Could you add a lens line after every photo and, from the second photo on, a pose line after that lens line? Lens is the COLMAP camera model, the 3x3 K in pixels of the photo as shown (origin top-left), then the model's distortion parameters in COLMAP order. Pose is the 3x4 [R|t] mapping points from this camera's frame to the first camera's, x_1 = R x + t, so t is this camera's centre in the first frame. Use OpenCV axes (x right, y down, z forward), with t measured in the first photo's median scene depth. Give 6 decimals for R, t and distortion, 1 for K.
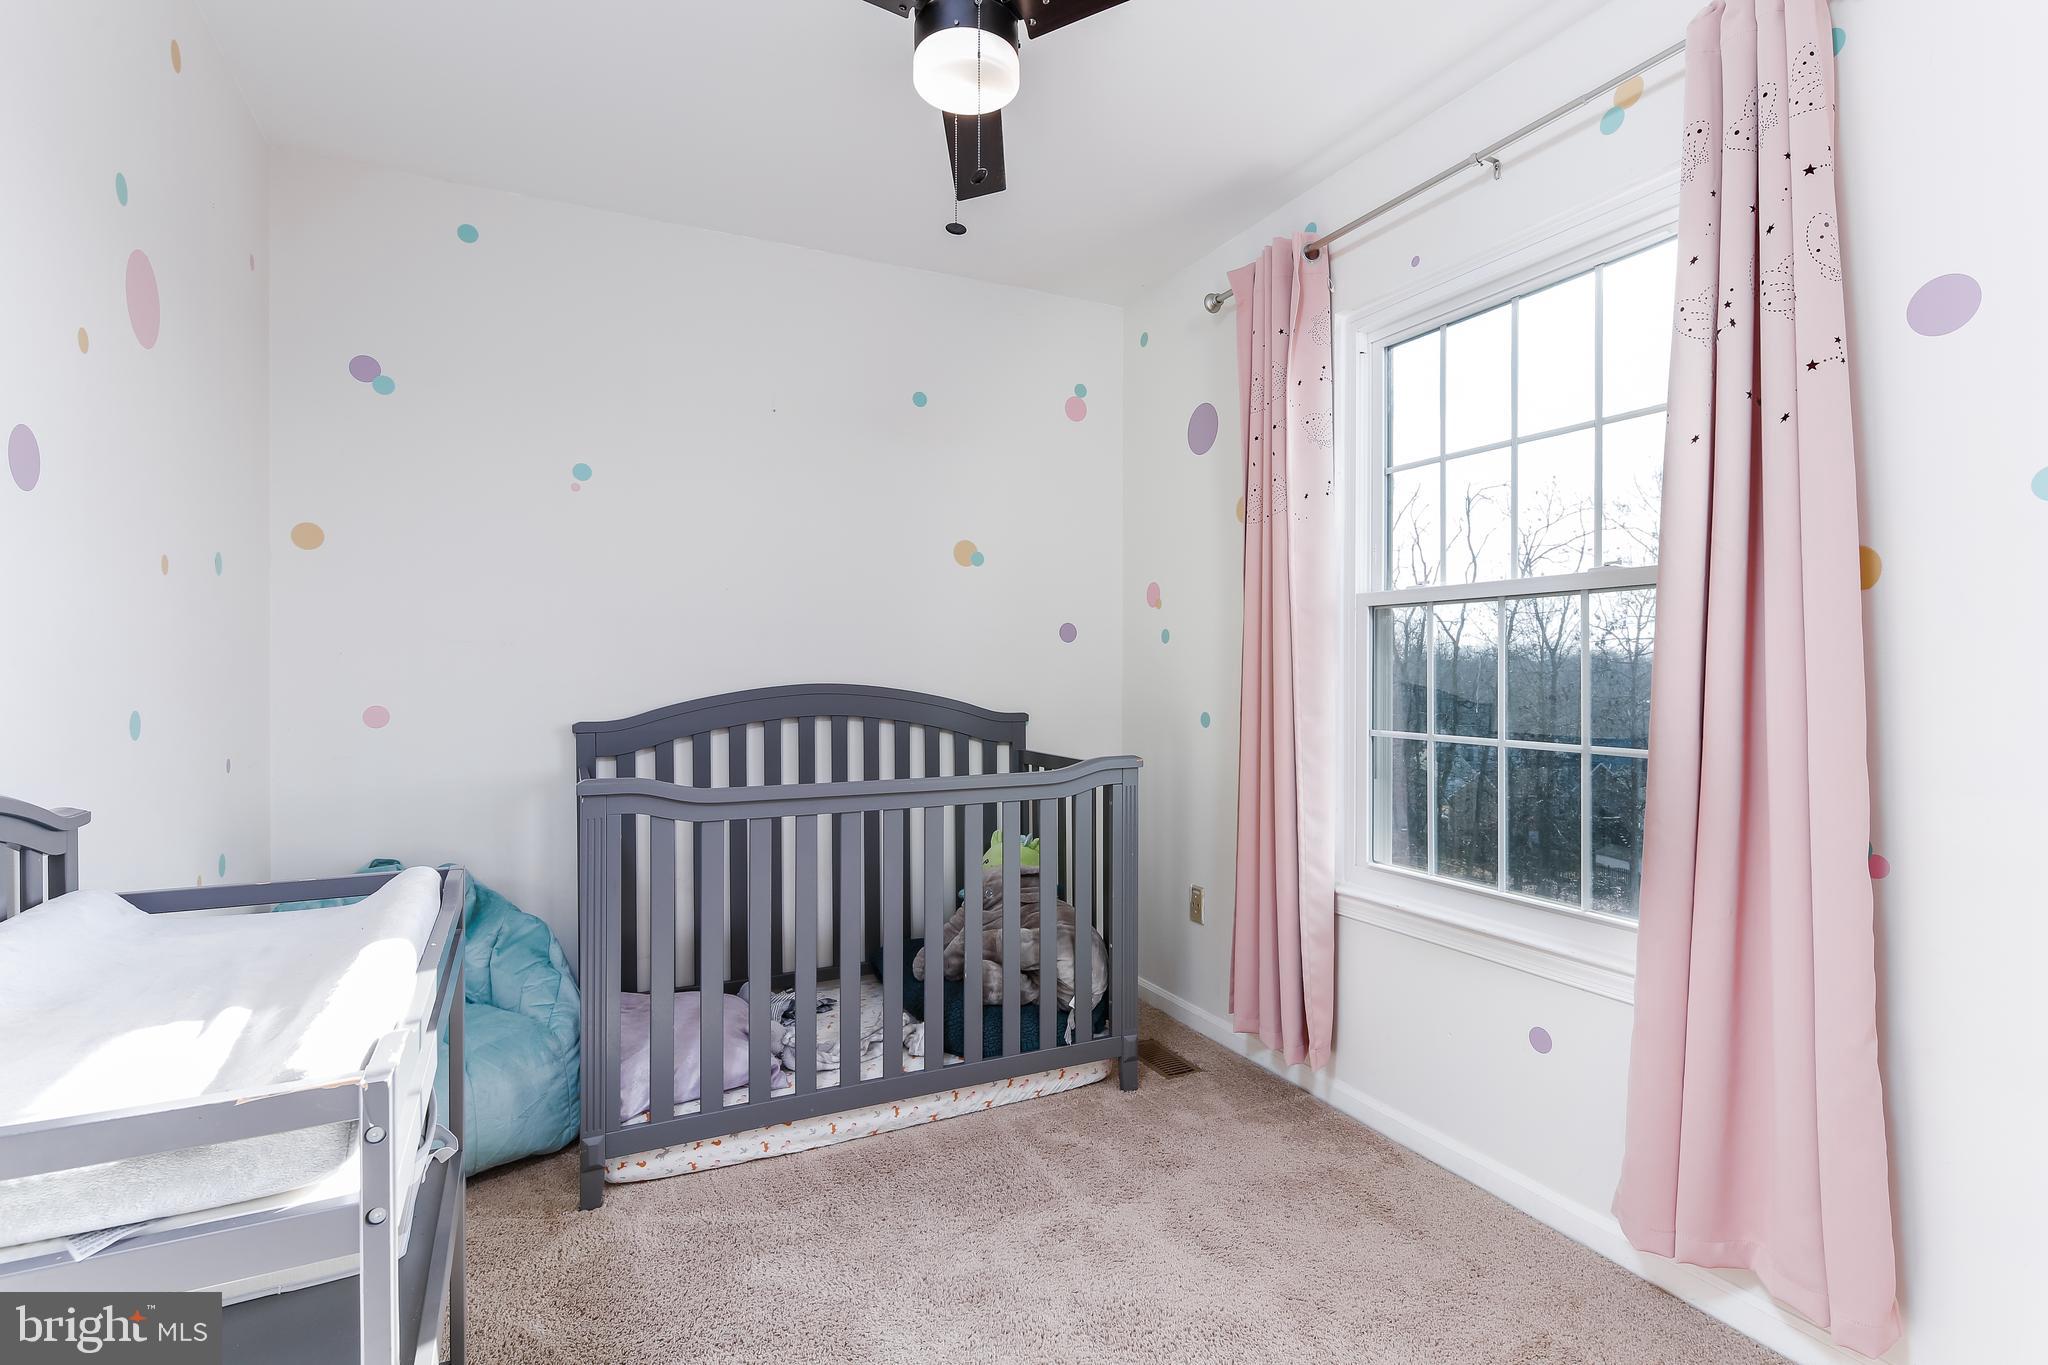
lens RADIAL K [[987.2, 0, 1034.8], [0, 987.2, 683.3], [0, 0, 1]] dist [0.003266, -0.000269]
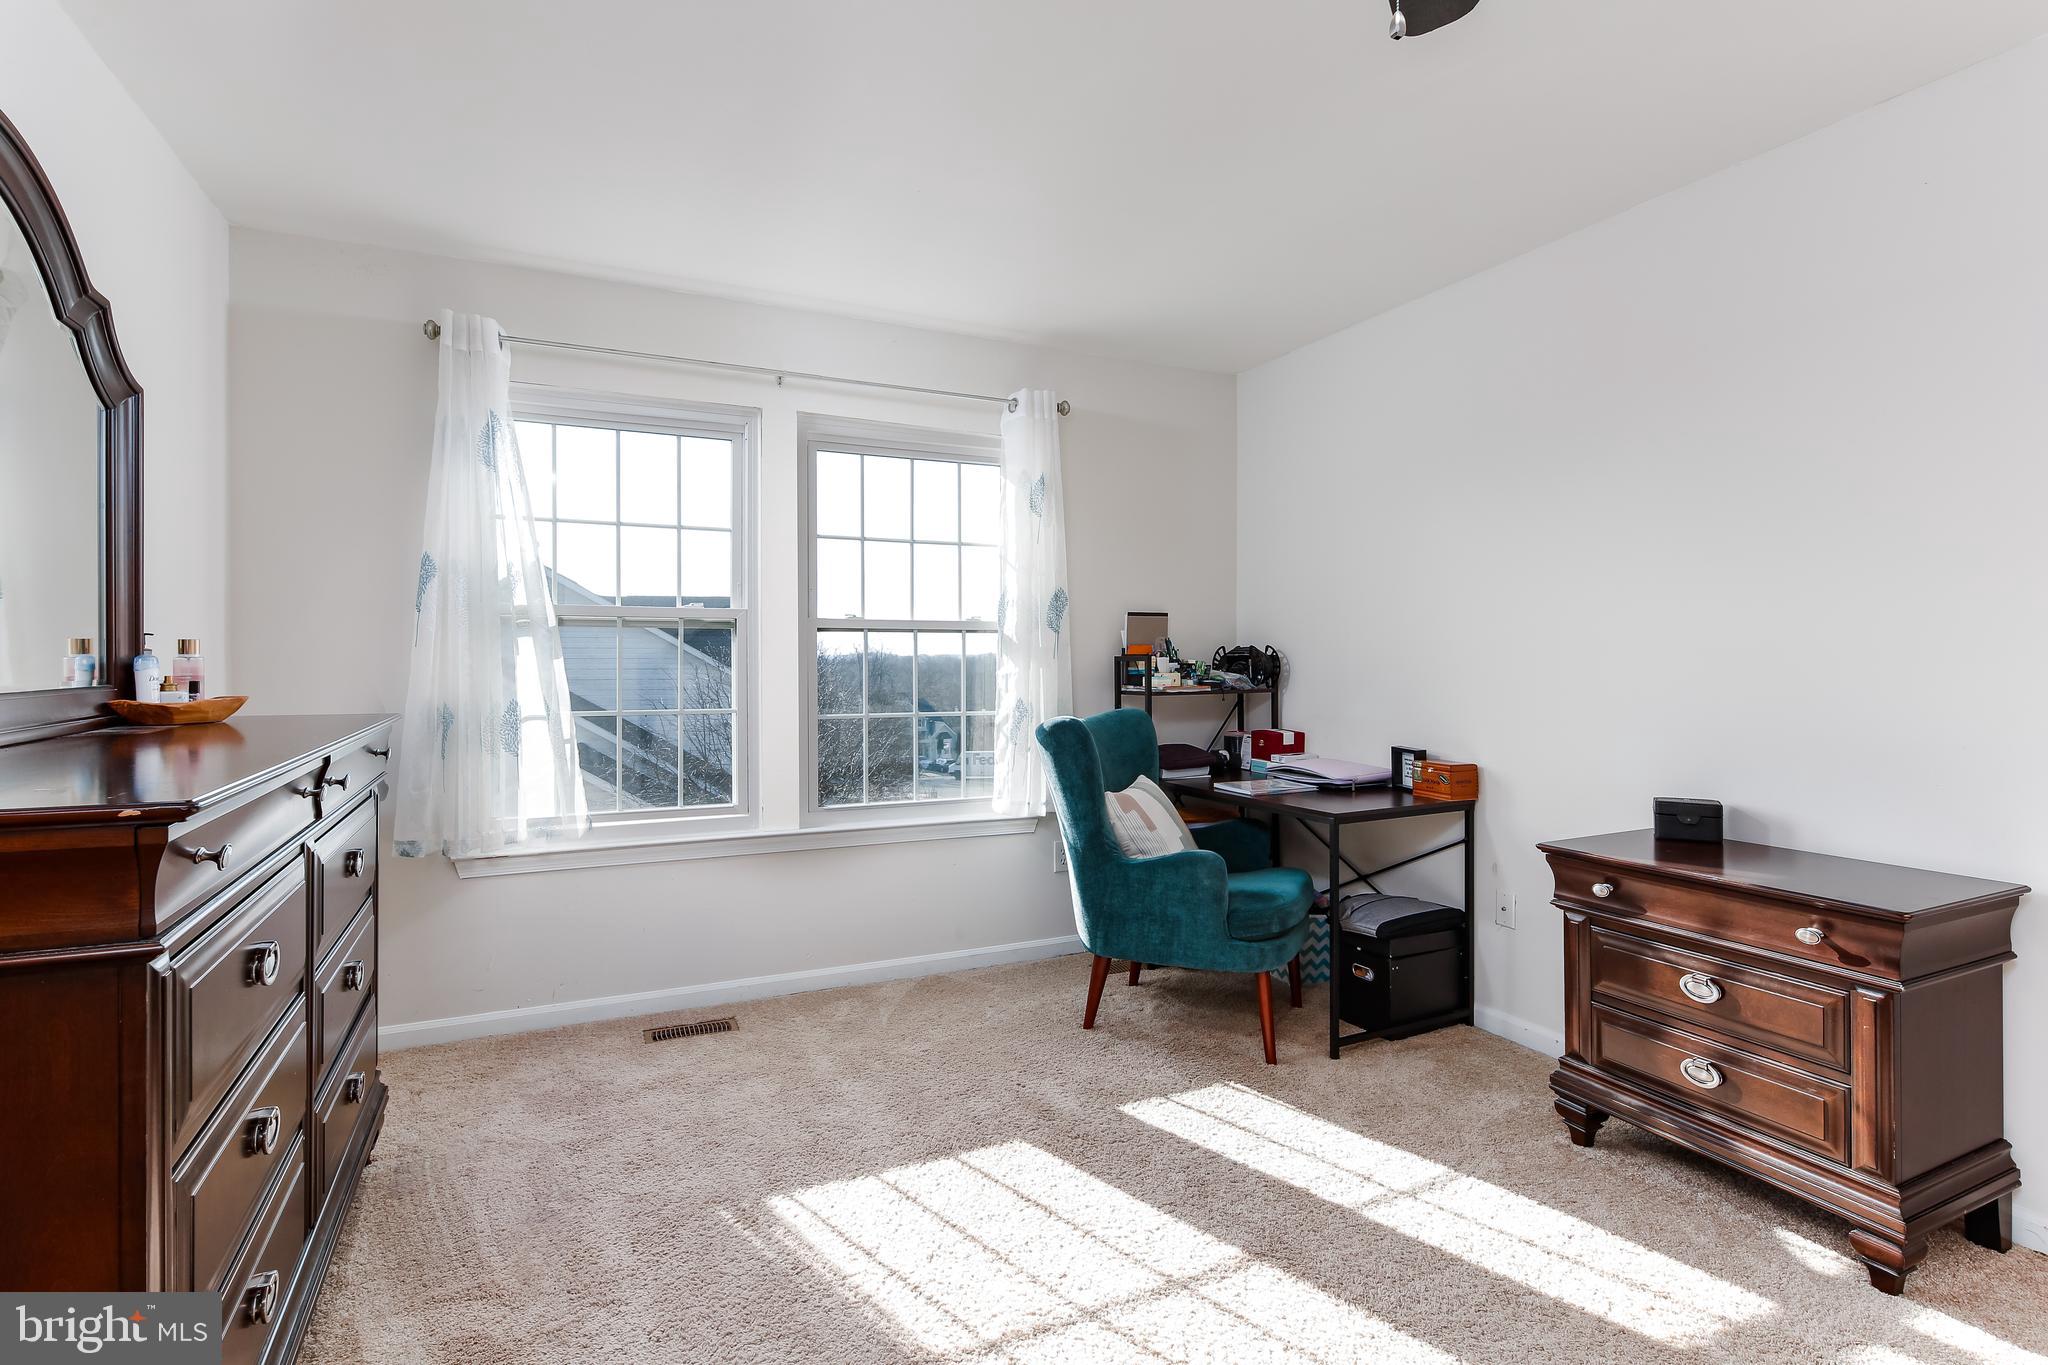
lens RADIAL K [[987.2, 0, 1034.8], [0, 987.2, 683.3], [0, 0, 1]] dist [0.003266, -0.000269]
pose [[0.012611, -0.028998, 0.999500, -1.141345], [0.004491, 0.999571, 0.028943, -0.037032], [-0.999910, 0.004124, 0.012736, 0.671679]]
